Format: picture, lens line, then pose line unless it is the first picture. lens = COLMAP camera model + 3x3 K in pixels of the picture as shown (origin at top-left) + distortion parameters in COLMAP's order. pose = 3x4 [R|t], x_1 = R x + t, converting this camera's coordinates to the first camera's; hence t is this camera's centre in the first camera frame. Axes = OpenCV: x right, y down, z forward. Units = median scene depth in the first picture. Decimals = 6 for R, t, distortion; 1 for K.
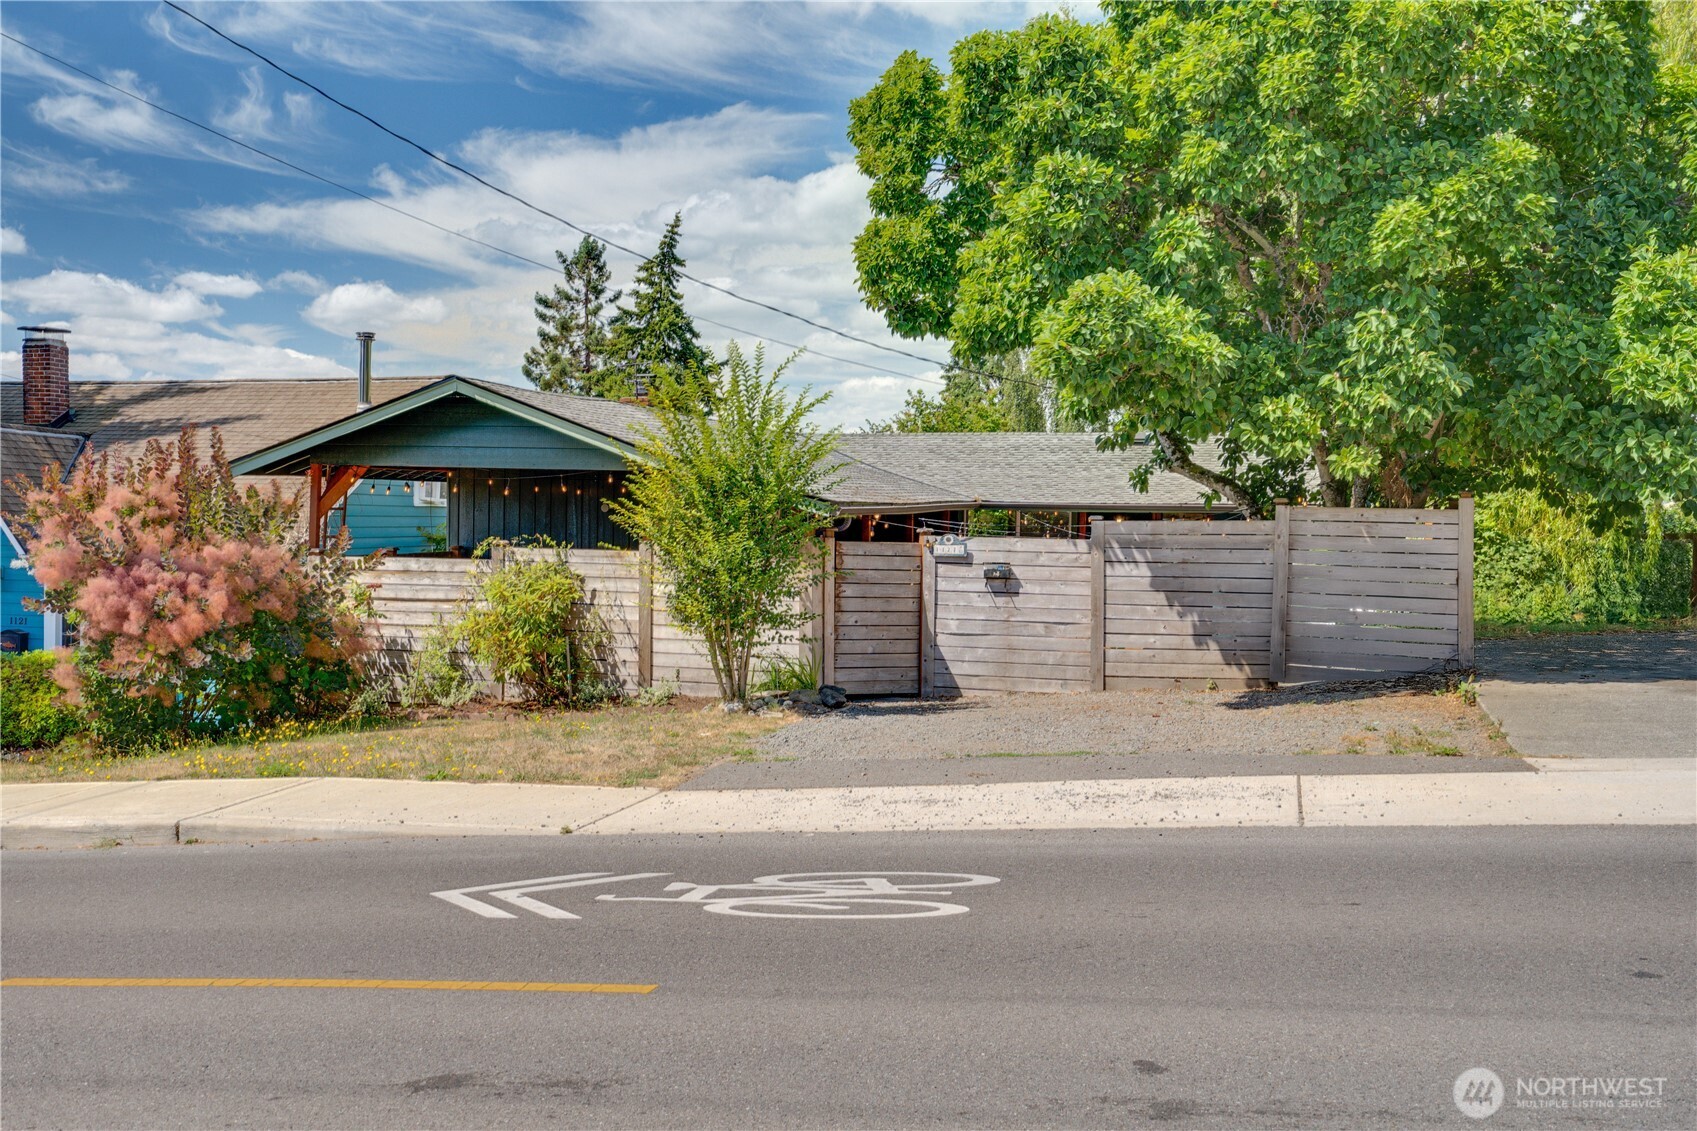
lens RADIAL K [[1675.8, 0, 846.8], [0, 1675.8, 562.4], [0, 0, 1]] dist [0.089083, 0.000000]
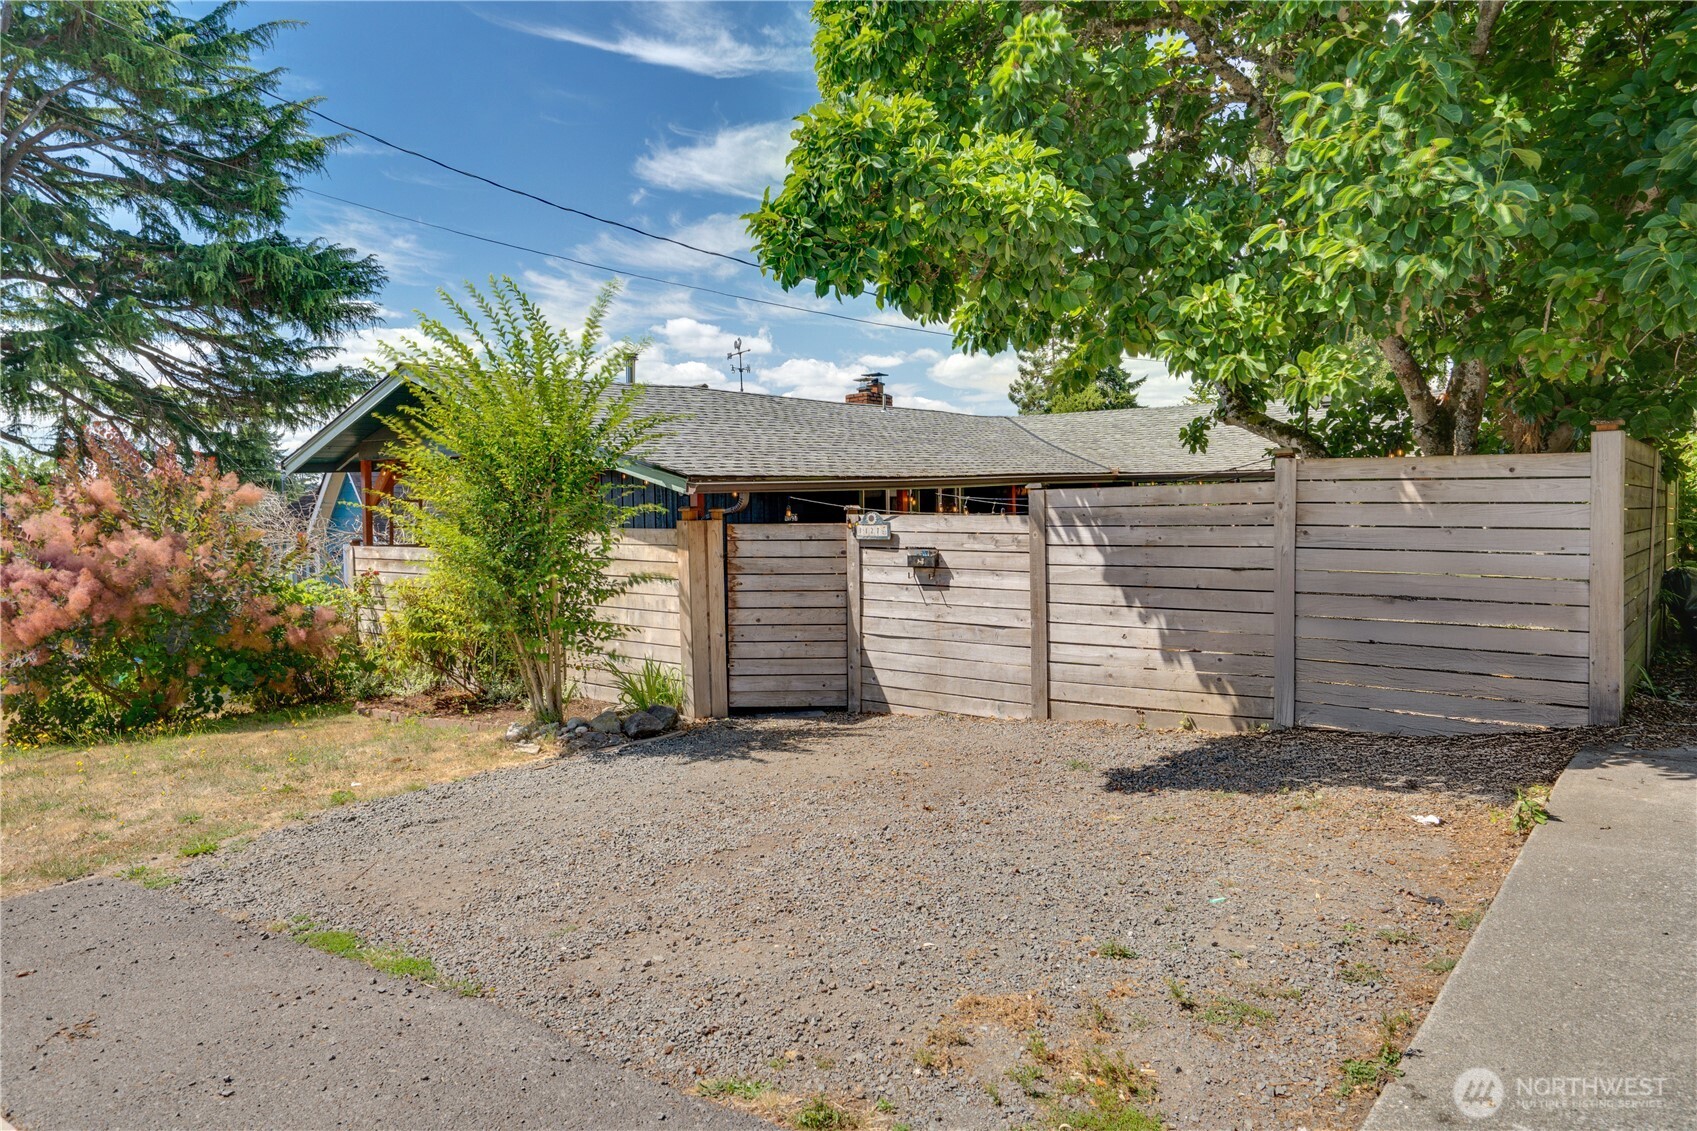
lens RADIAL K [[1110.7, 0, 852.6], [0, 1110.7, 558.1], [0, 0, 1]] dist [0.037563, 0.002037]
pose [[0.929725, -0.006899, -0.368191, 0.247862], [0.016832, 0.999576, 0.023771, -0.007497], [0.367870, -0.028298, 0.929446, 0.498431]]
